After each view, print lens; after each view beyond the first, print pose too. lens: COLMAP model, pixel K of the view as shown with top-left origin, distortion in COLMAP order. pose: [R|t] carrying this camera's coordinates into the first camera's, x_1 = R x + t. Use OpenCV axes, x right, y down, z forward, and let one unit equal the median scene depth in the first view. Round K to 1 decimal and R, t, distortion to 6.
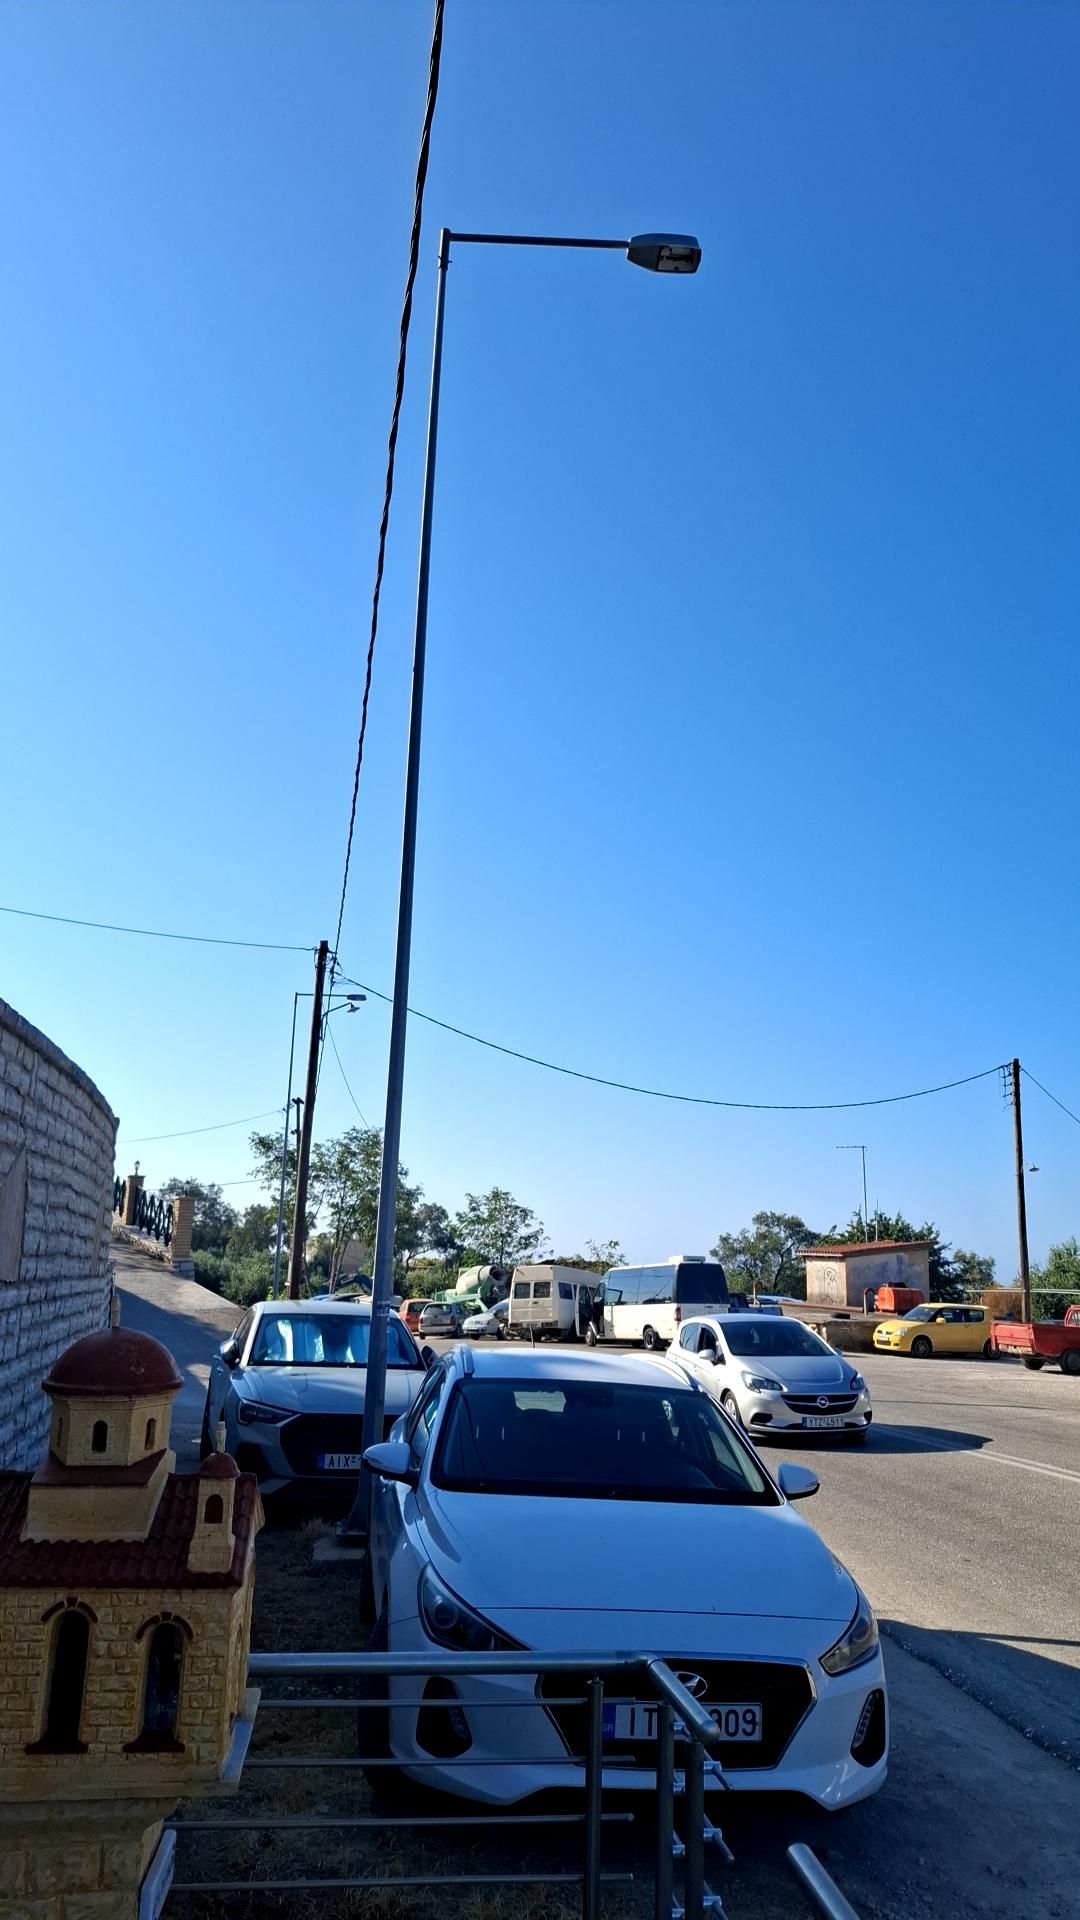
lens RADIAL K [[1284.6, 0, 540.0], [0, 1284.6, 960.0], [0, 0, 1]] dist [0.127149, -0.184196]
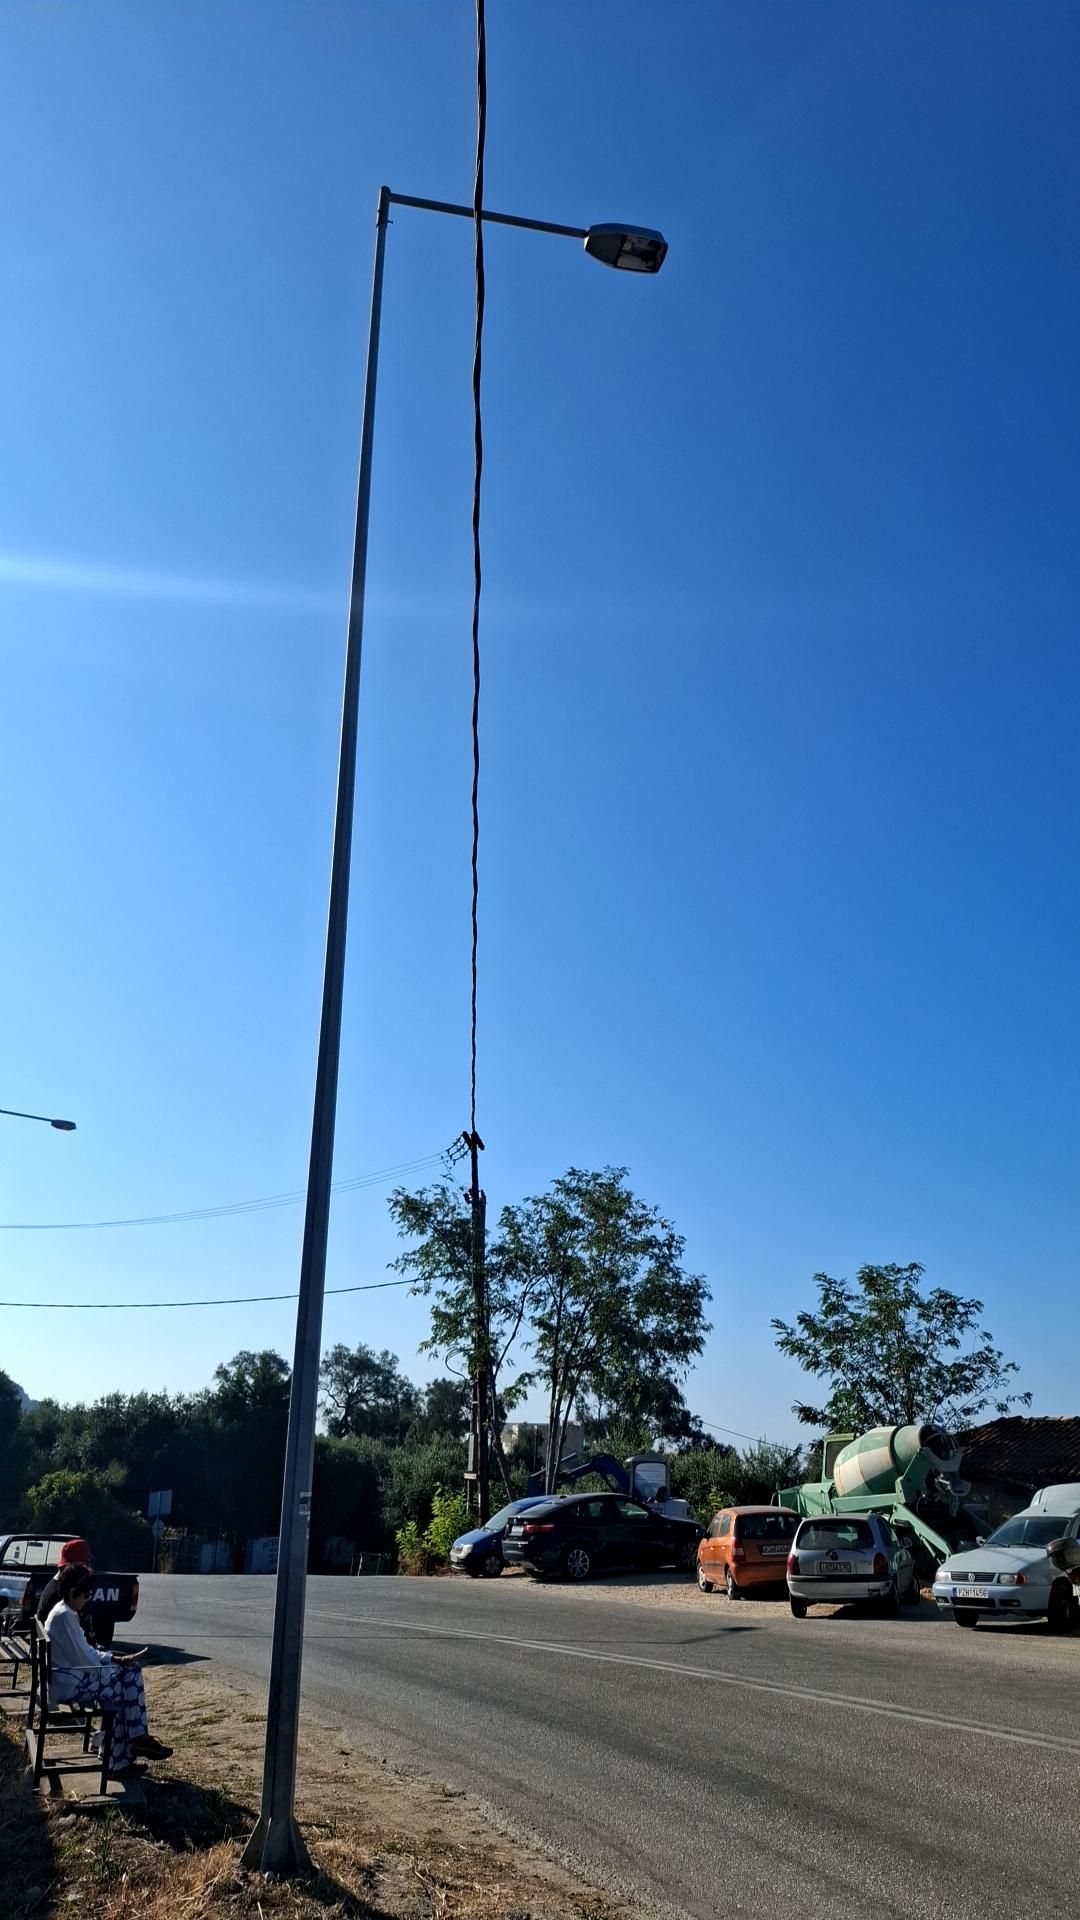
lens RADIAL K [[1284.6, 0, 540.0], [0, 1284.6, 960.0], [0, 0, 1]] dist [0.127149, -0.184196]
pose [[0.988630, -0.063870, -0.136130, -0.076919], [0.044439, 0.988973, -0.141274, 0.116215], [0.143652, 0.133618, 0.980566, 0.445669]]
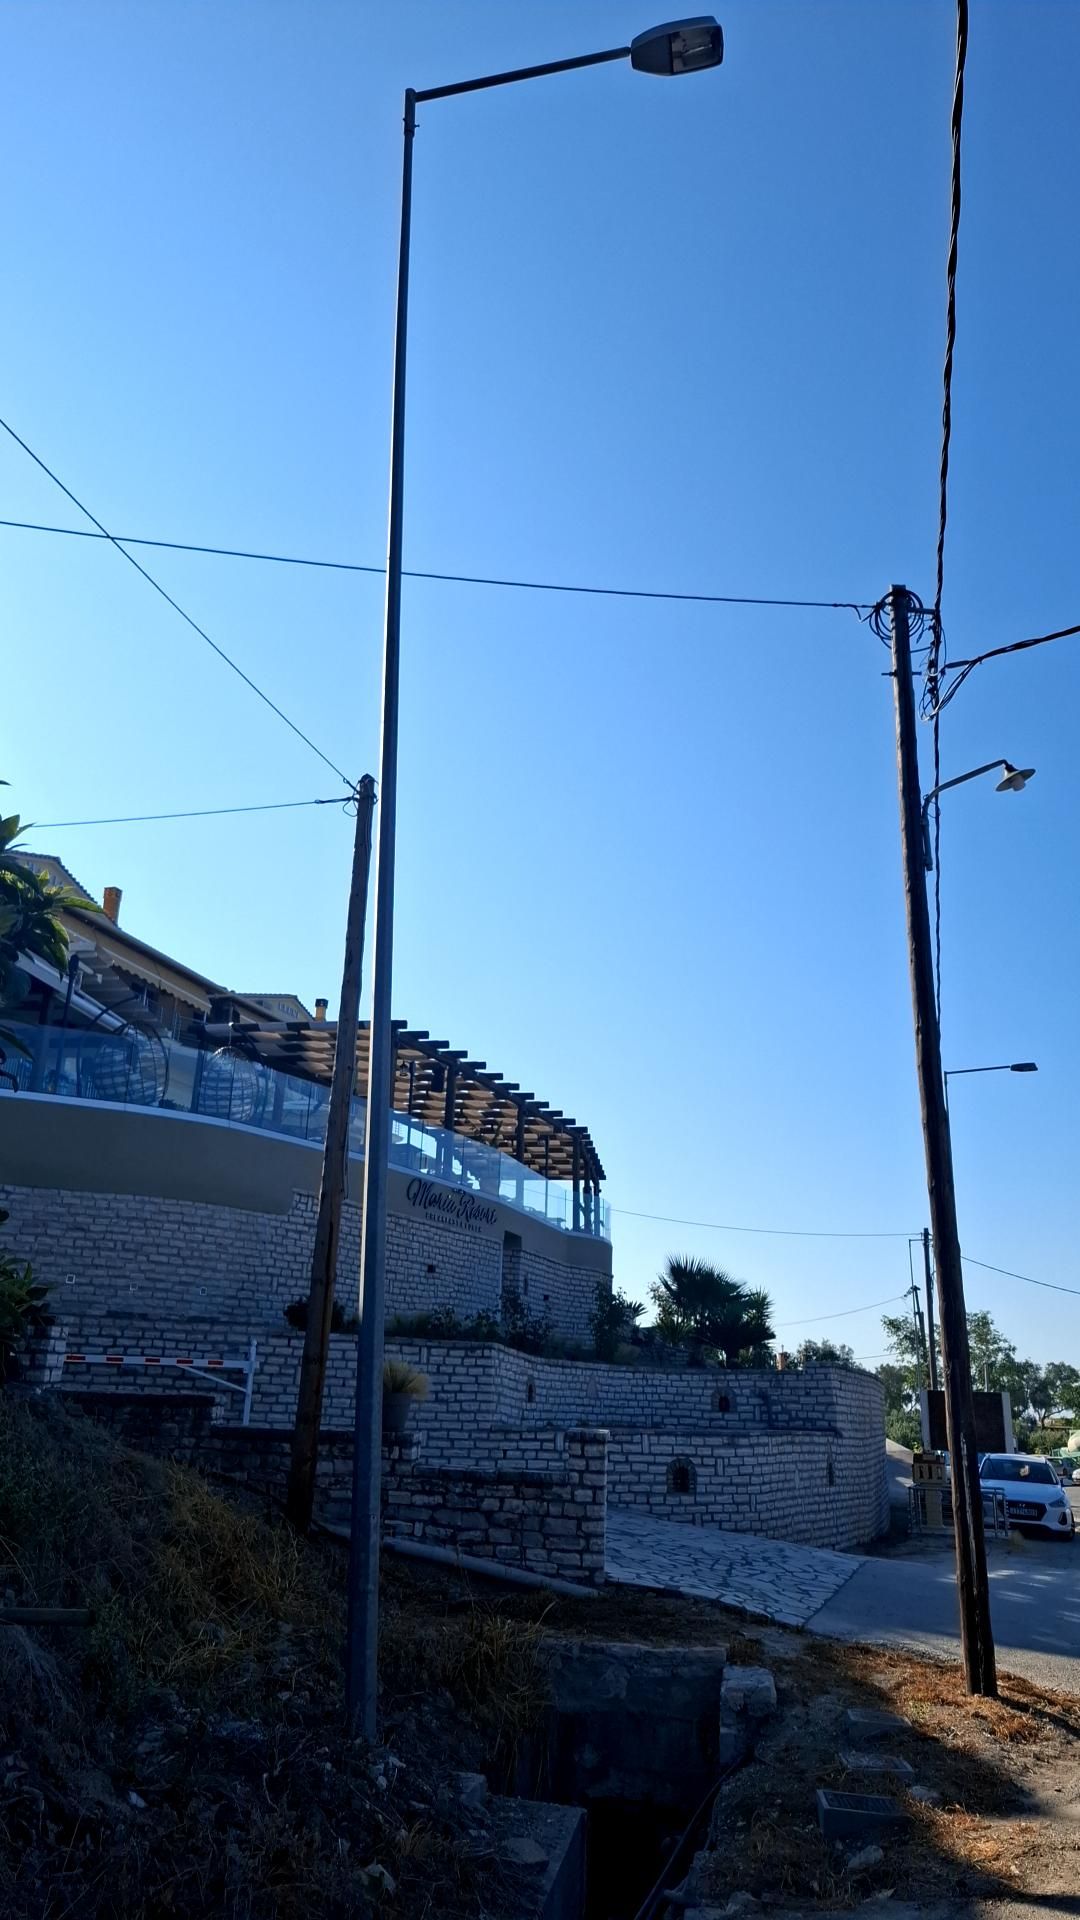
lens RADIAL K [[1284.6, 0, 540.0], [0, 1284.6, 960.0], [0, 0, 1]] dist [0.127149, -0.184196]
pose [[0.898519, -0.142525, -0.415150, 0.058950], [0.097055, 0.986915, -0.128760, -0.081664], [0.428069, 0.075401, 0.900595, -0.334688]]
